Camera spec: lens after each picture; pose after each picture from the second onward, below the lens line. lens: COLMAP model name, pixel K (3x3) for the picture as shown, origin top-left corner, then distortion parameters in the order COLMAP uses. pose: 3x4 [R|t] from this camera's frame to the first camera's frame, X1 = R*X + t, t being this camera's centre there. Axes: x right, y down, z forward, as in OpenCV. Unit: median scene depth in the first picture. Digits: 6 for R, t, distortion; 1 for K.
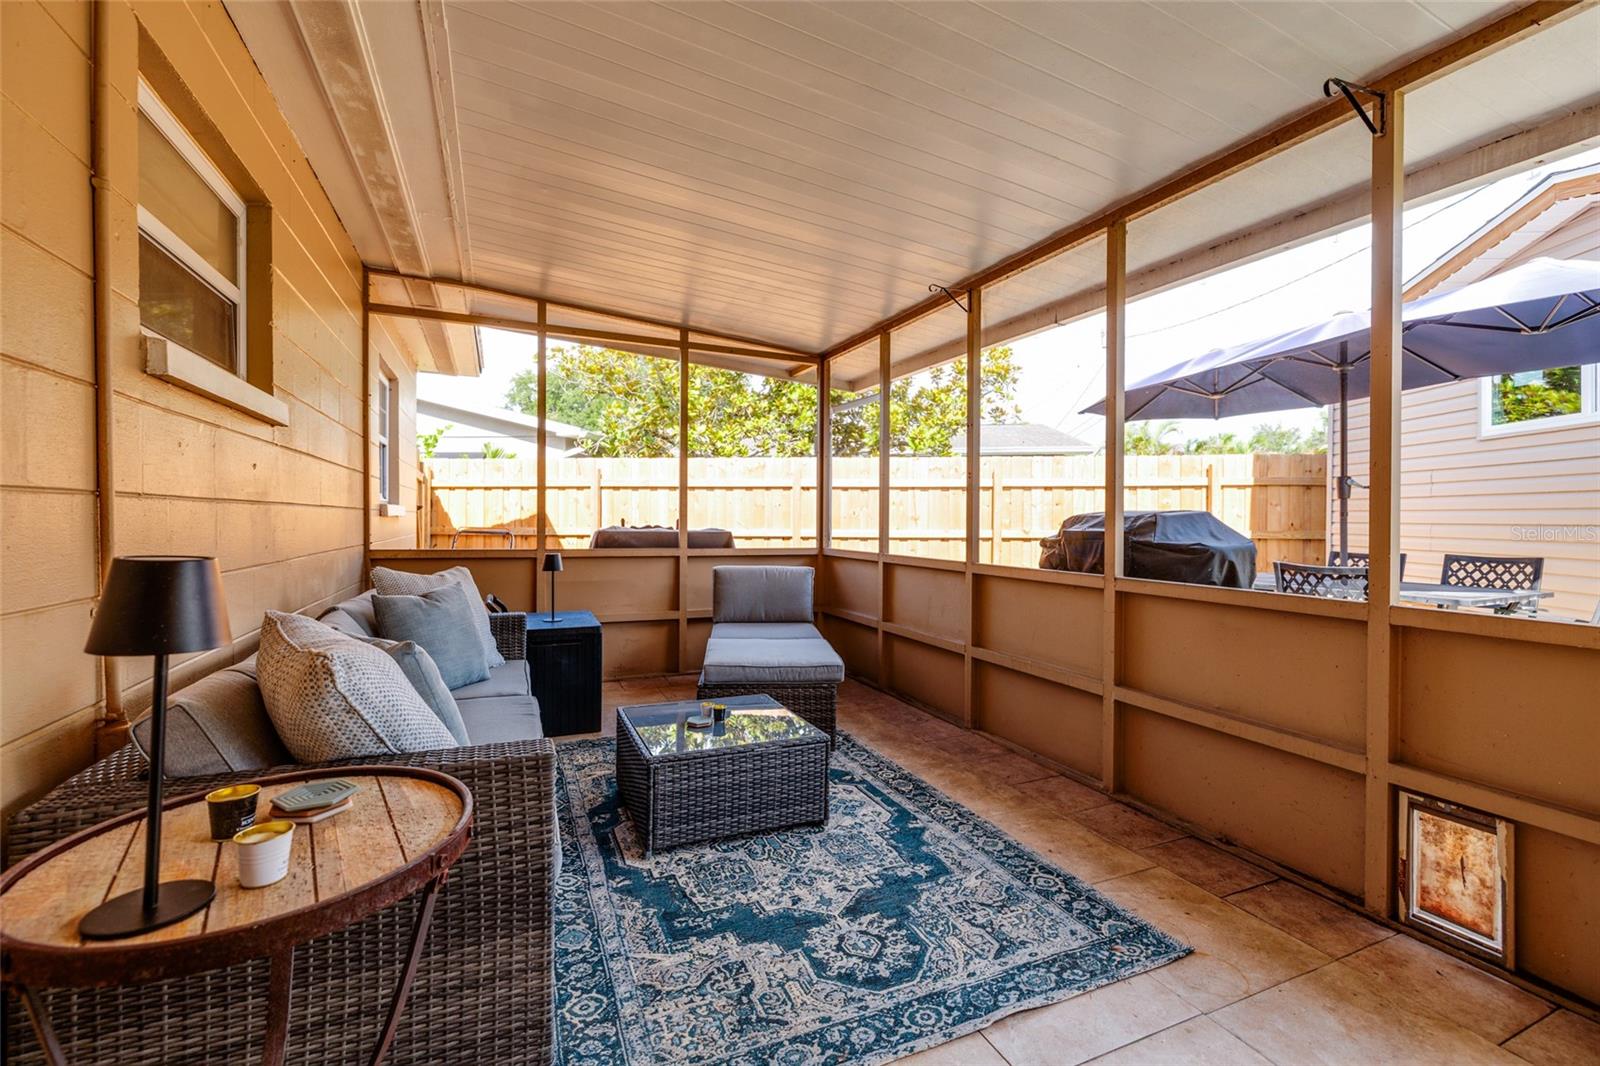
lens RADIAL K [[676.8, 0, 791.5], [0, 676.8, 526.8], [0, 0, 1]] dist [-0.001985, -0.000138]
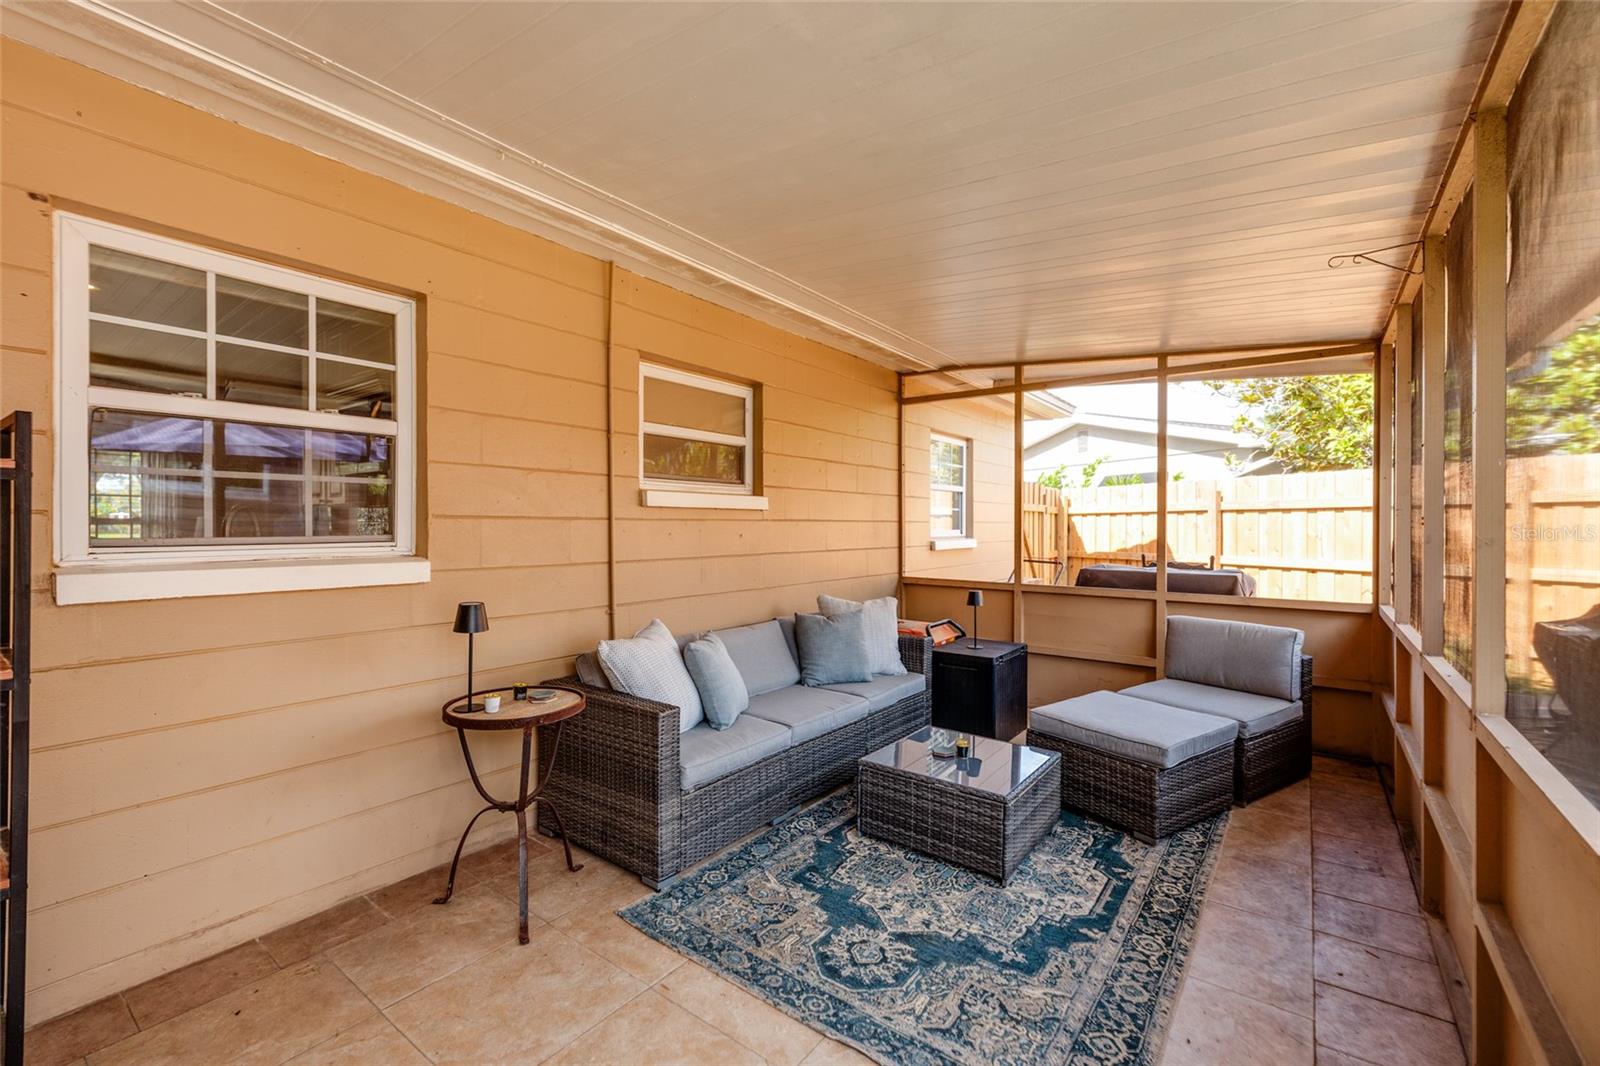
lens RADIAL K [[676.8, 0, 791.5], [0, 676.8, 526.8], [0, 0, 1]] dist [-0.001985, -0.000138]
pose [[0.486624, -0.005245, -0.873596, 0.818165], [-0.005742, 0.999941, -0.009201, -0.092754], [0.873593, 0.009494, 0.486565, 0.222570]]
